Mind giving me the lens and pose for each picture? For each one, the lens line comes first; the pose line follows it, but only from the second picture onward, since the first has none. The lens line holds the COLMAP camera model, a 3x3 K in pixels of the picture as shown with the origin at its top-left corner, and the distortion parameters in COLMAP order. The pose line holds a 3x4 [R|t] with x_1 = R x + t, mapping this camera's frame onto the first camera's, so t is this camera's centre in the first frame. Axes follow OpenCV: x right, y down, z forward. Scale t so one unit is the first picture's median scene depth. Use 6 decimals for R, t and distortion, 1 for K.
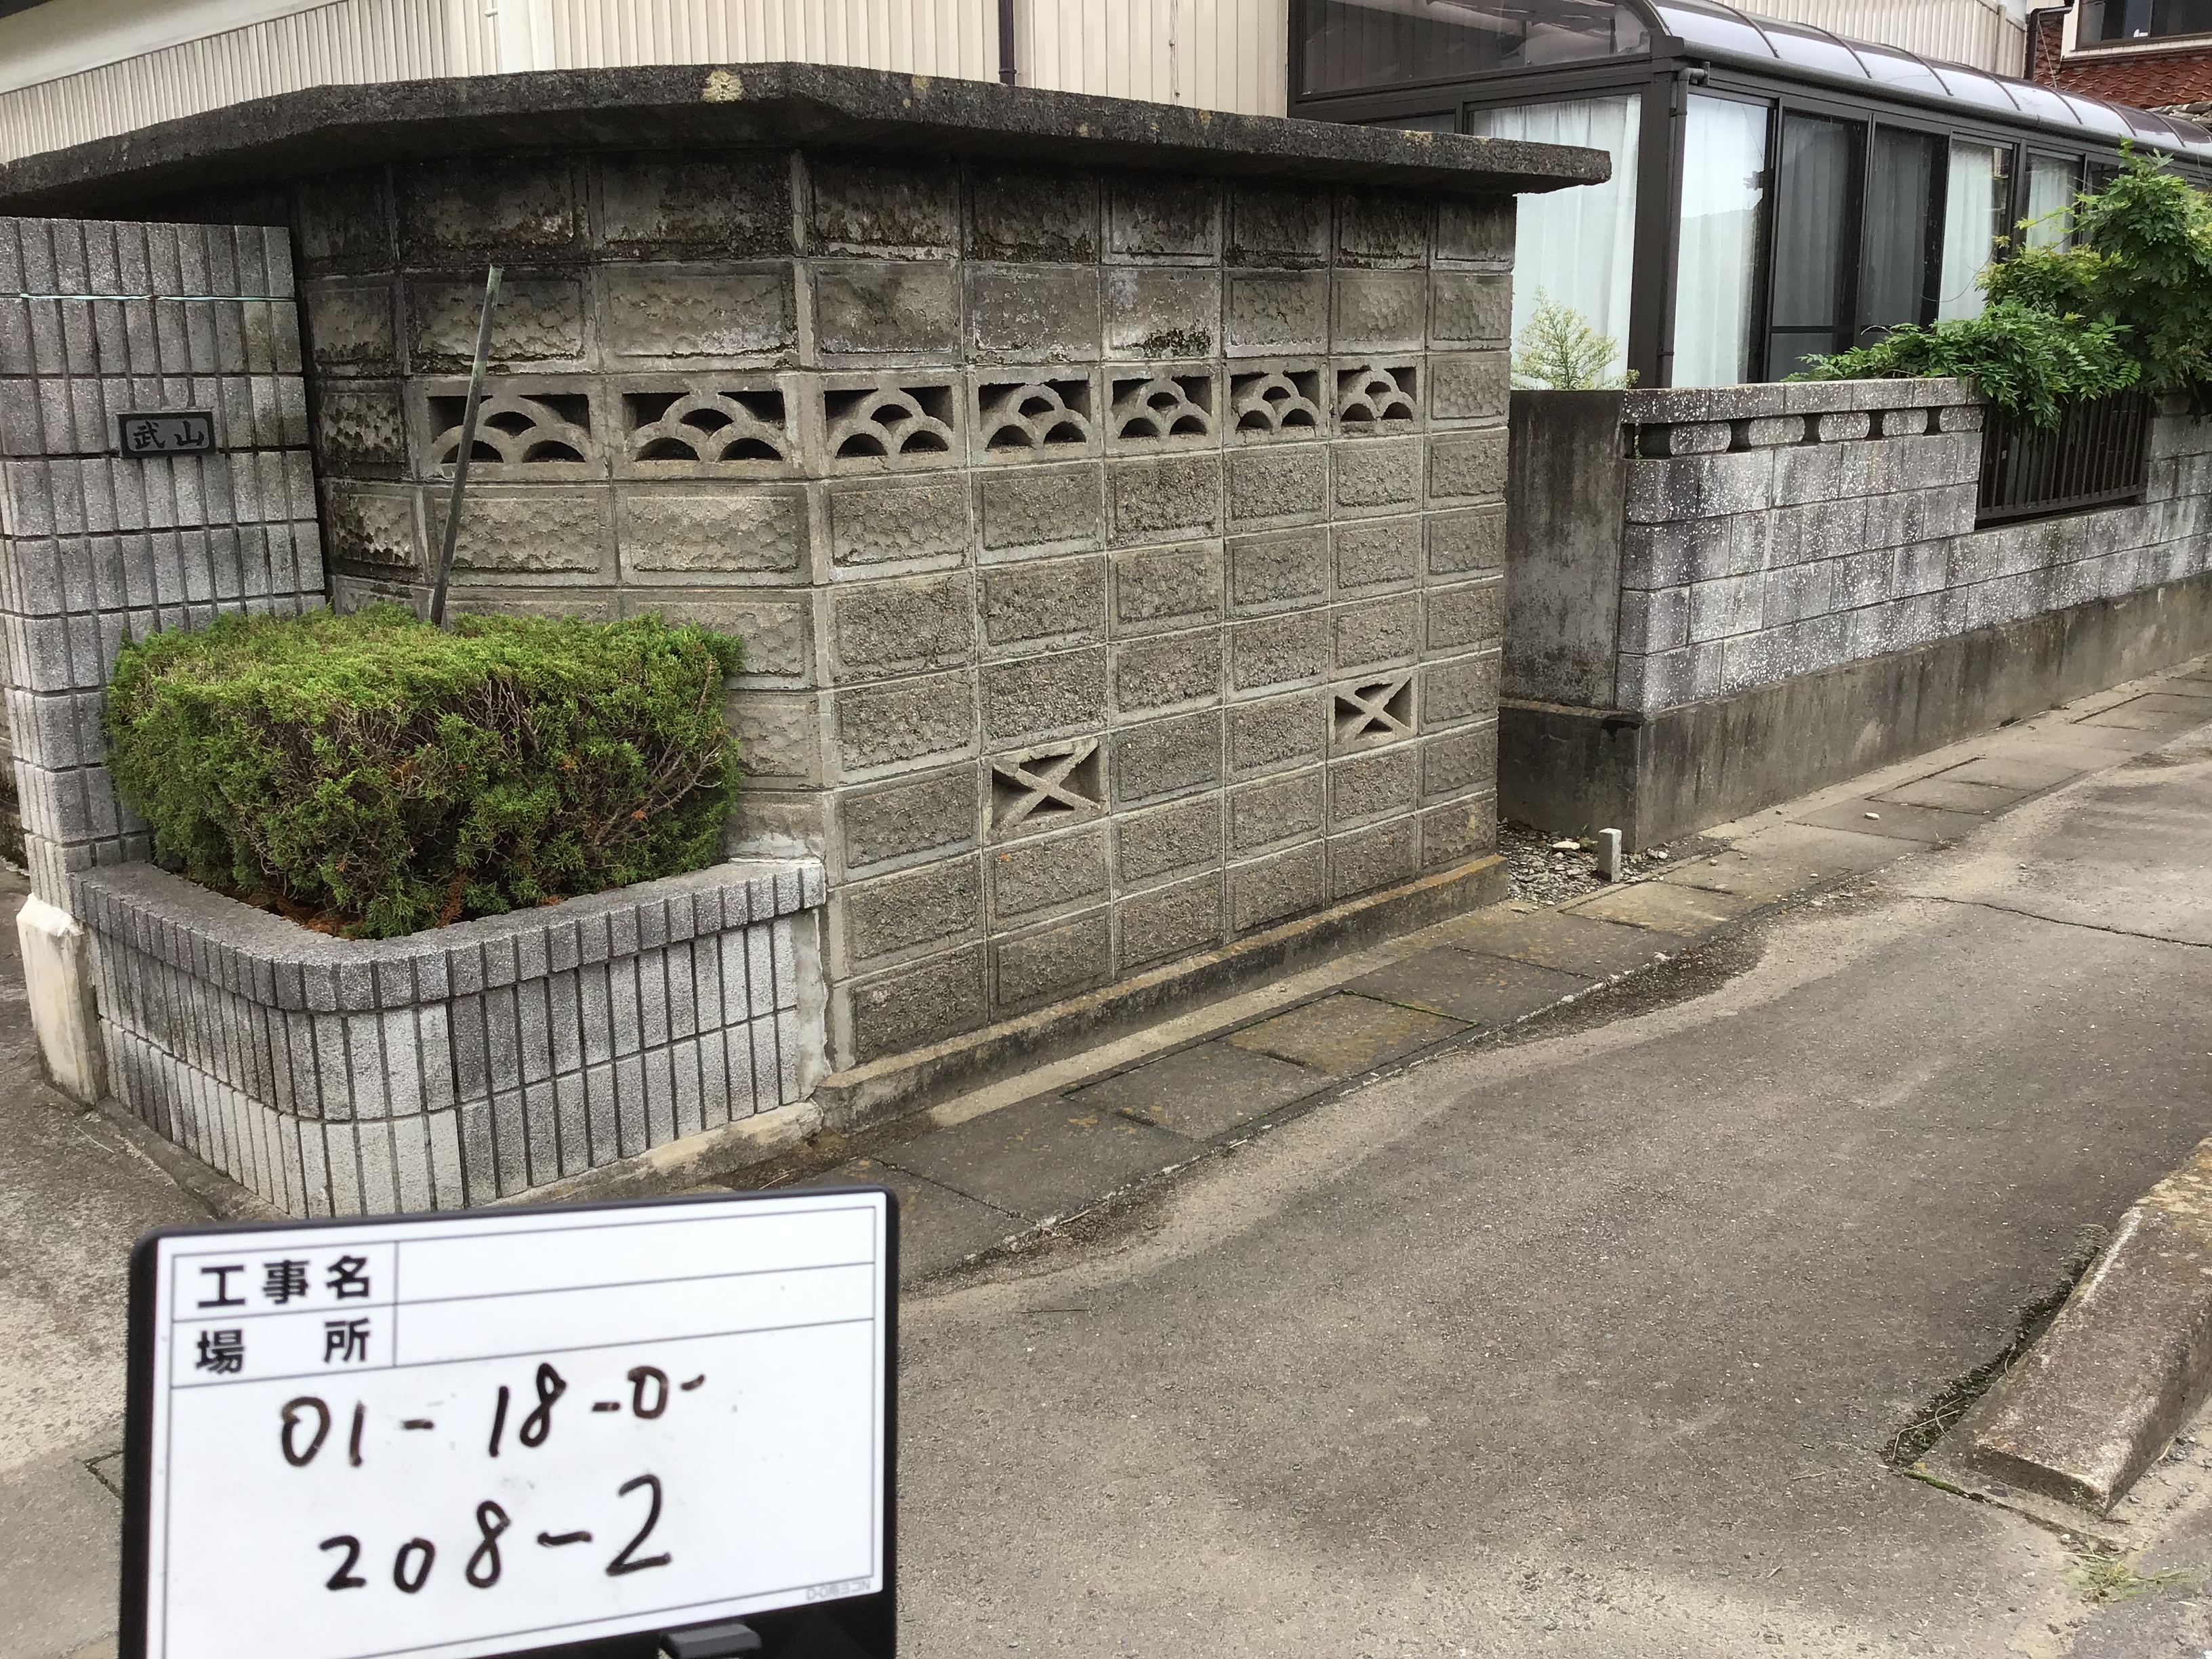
lens RADIAL K [[2012.0, 0, 1106.0], [0, 2012.0, 829.5], [0, 0, 1]] dist [0.115047, -0.224149]
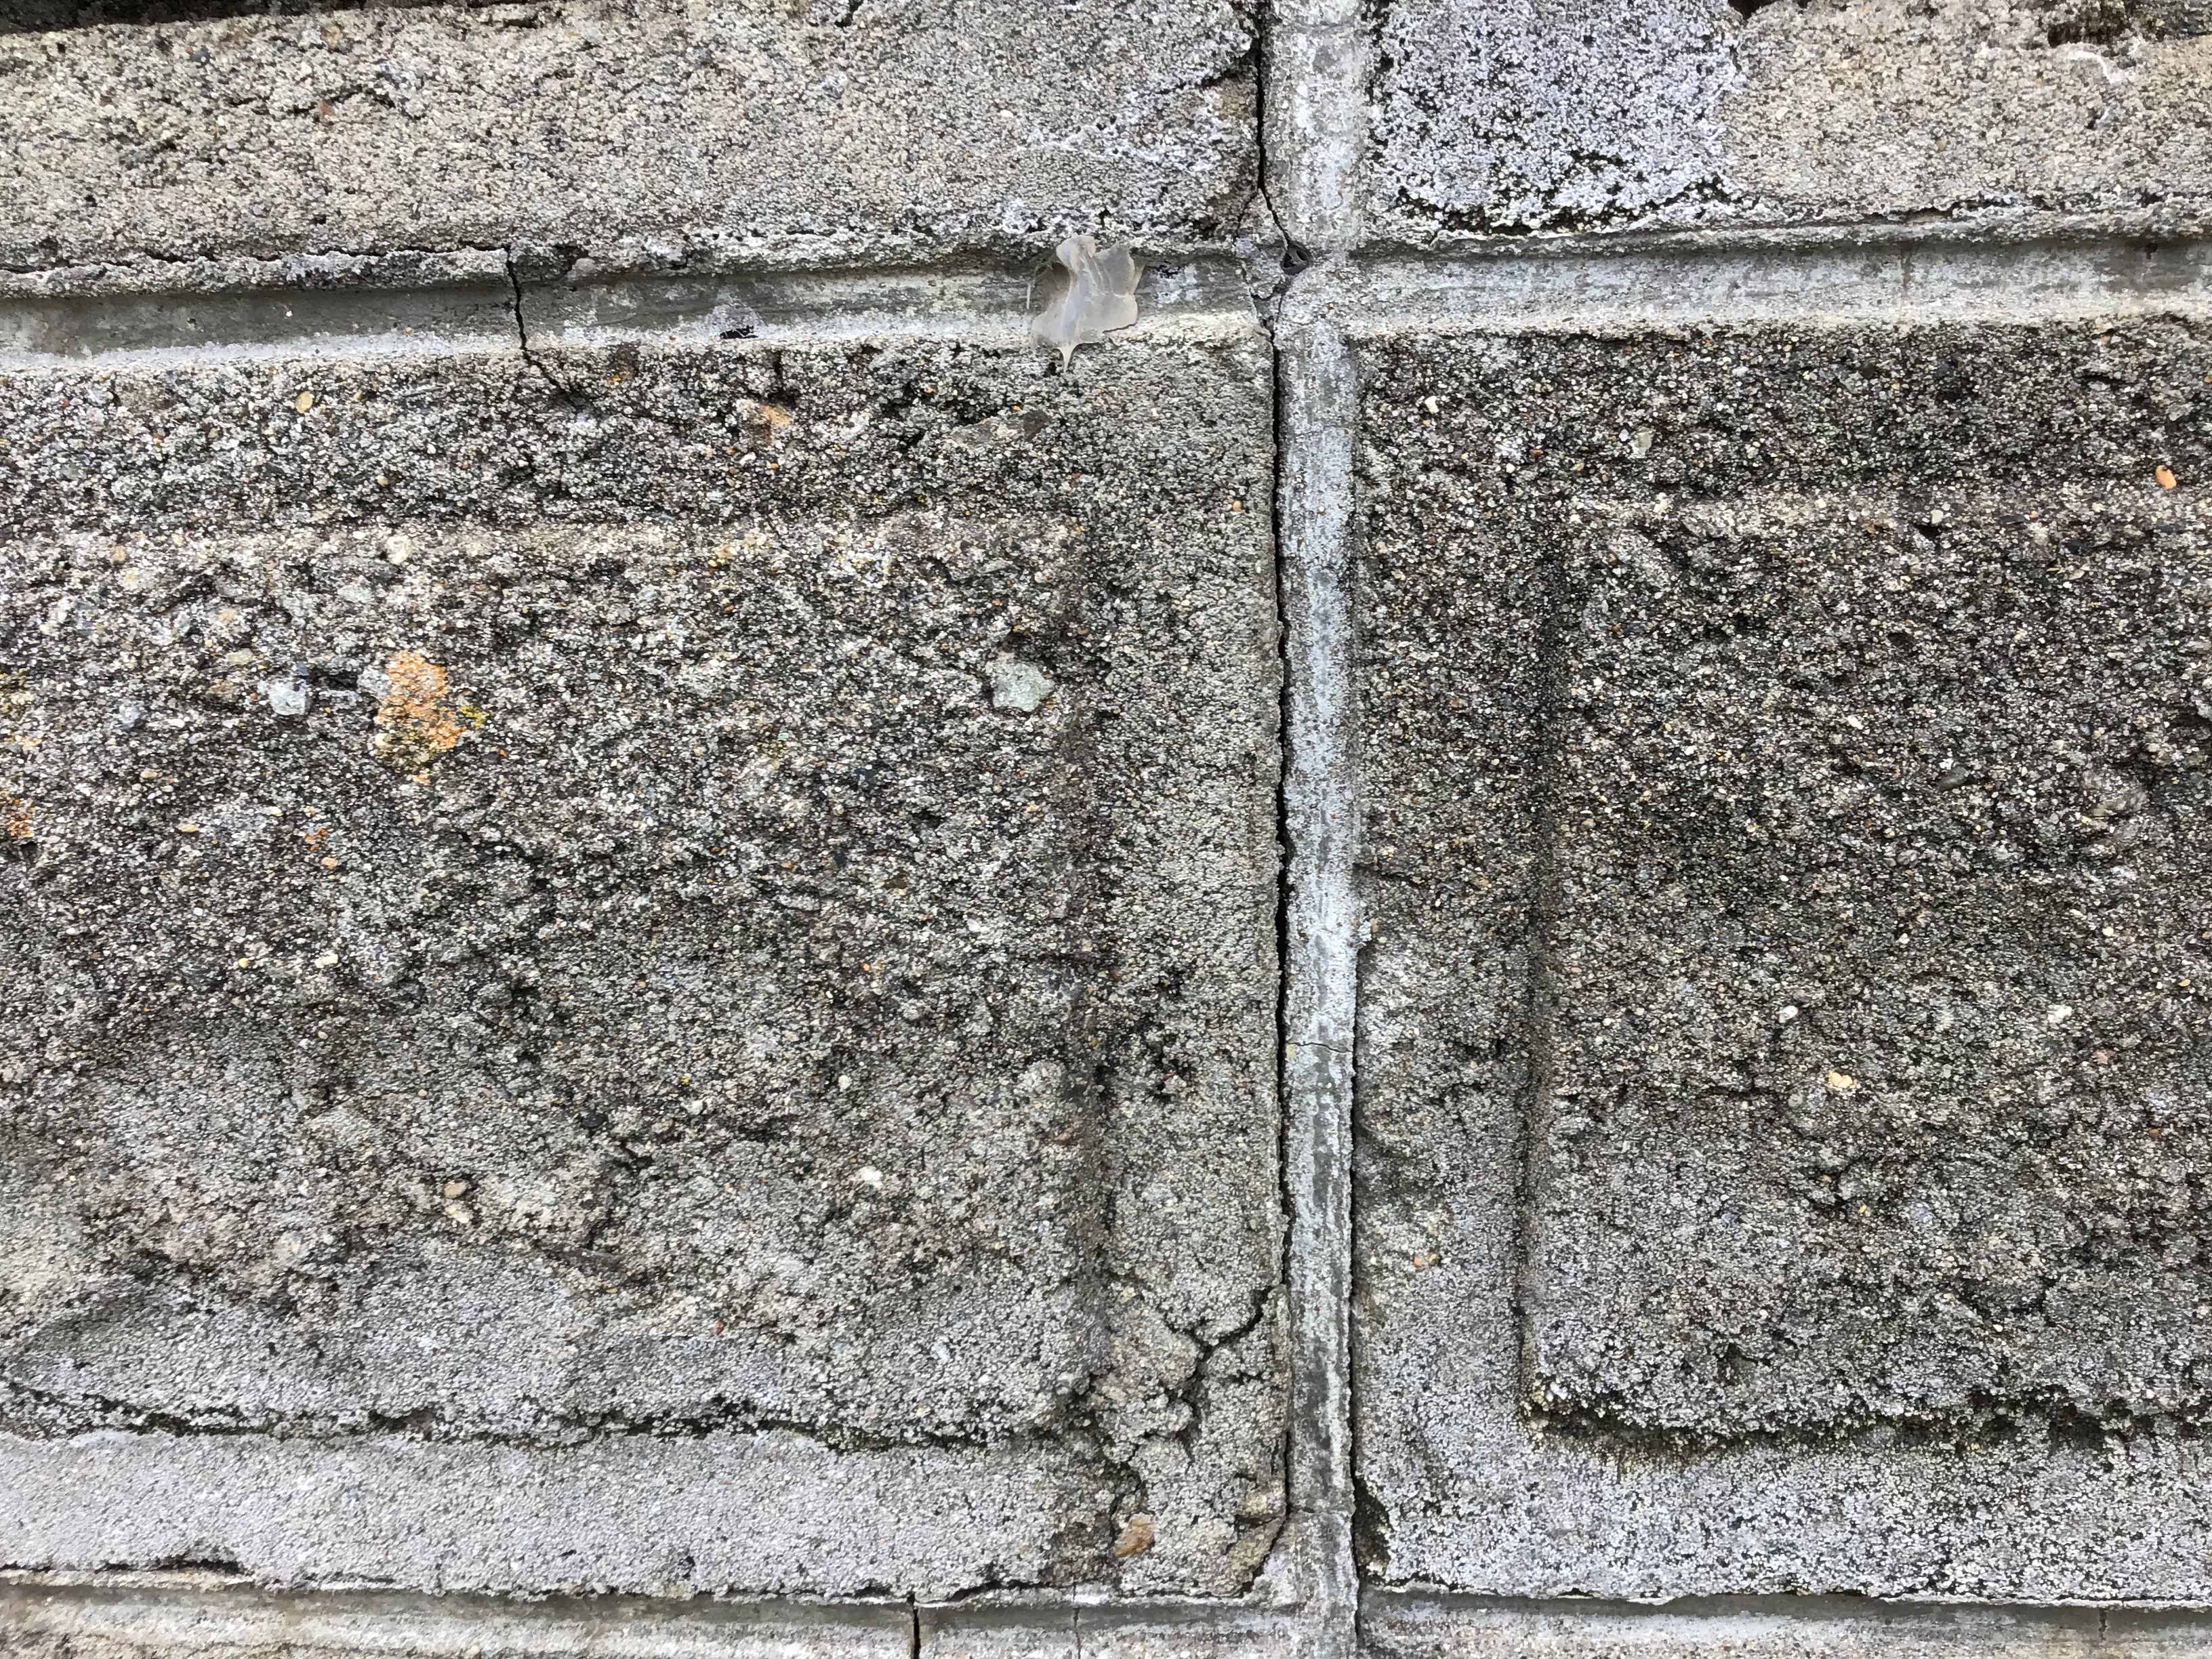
lens RADIAL K [[2012.0, 0, 1106.0], [0, 2012.0, 829.5], [0, 0, 1]] dist [0.115047, -0.224149]
pose [[0.624838, 0.220051, -0.749103, -0.019154], [-0.160880, 0.975158, 0.152263, -0.160246], [0.764000, 0.025375, 0.644718, 0.896446]]
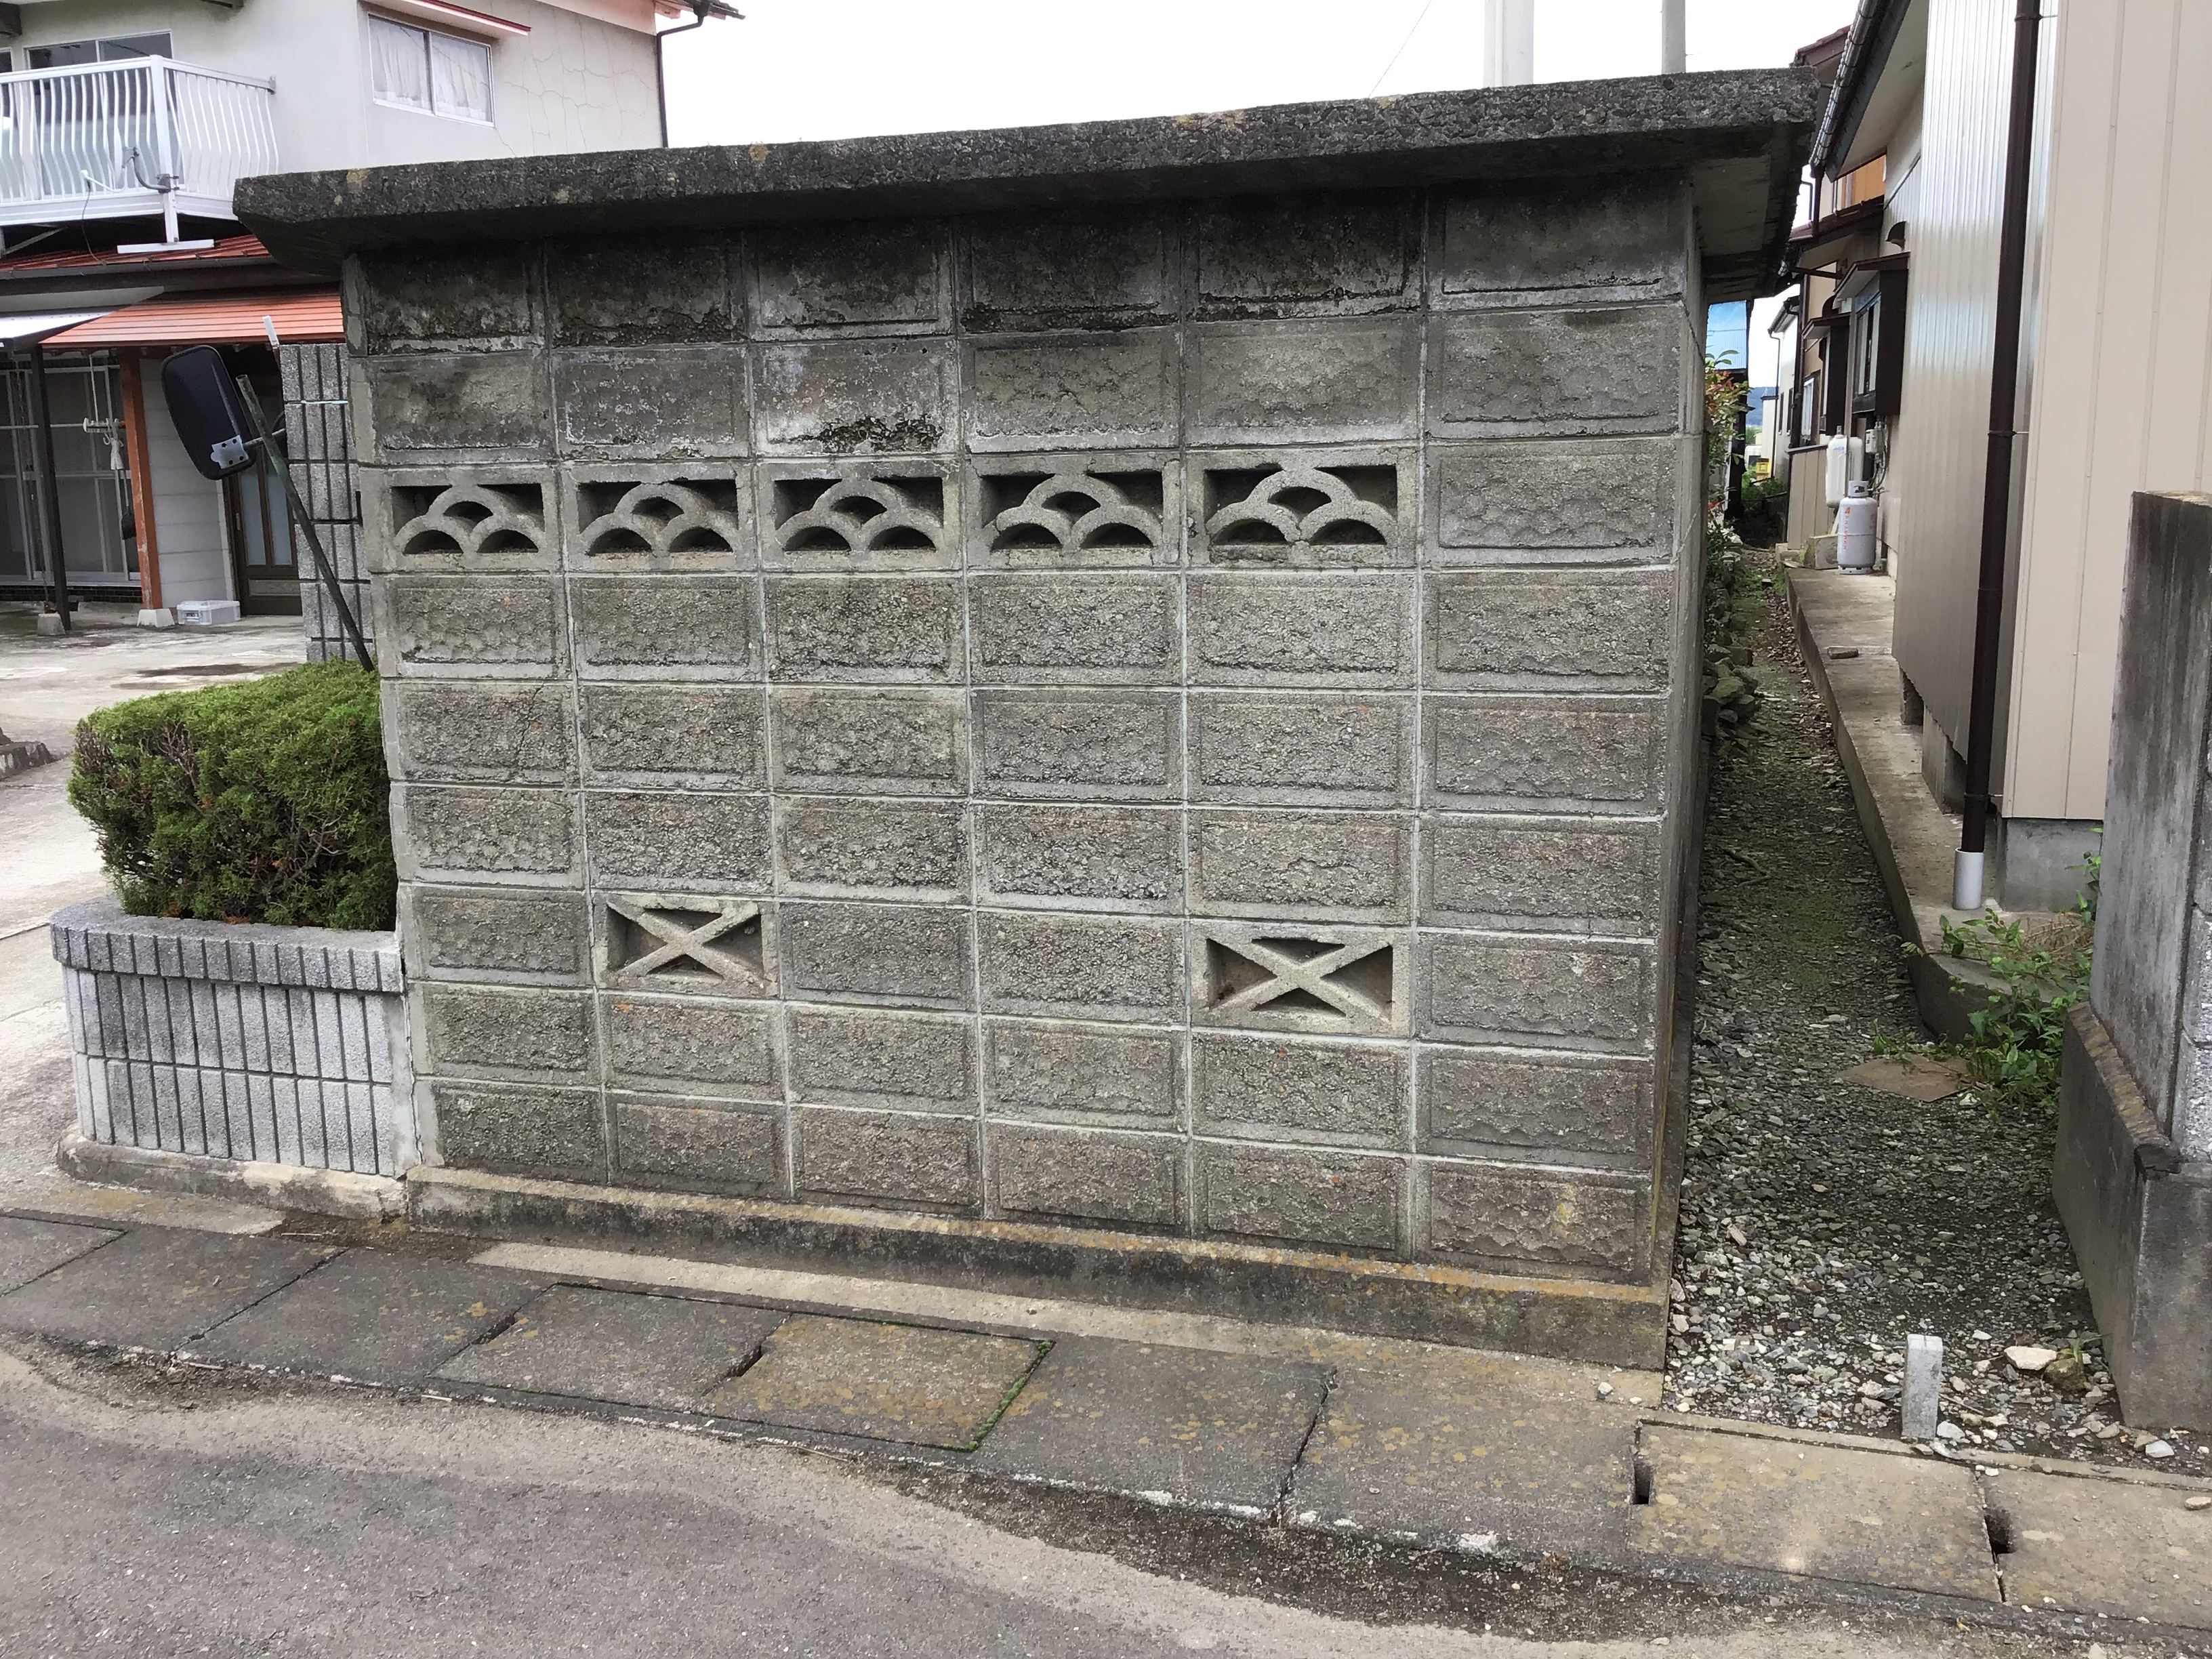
lens RADIAL K [[2016.7, 0, 1122.7], [0, 2016.7, 819.3], [0, 0, 1]] dist [0.115254, -0.274331]
pose [[0.444565, 0.172276, -0.879024, 0.813894], [-0.191190, 0.976967, 0.094778, -0.192713], [0.875105, 0.125925, 0.467262, 0.756693]]
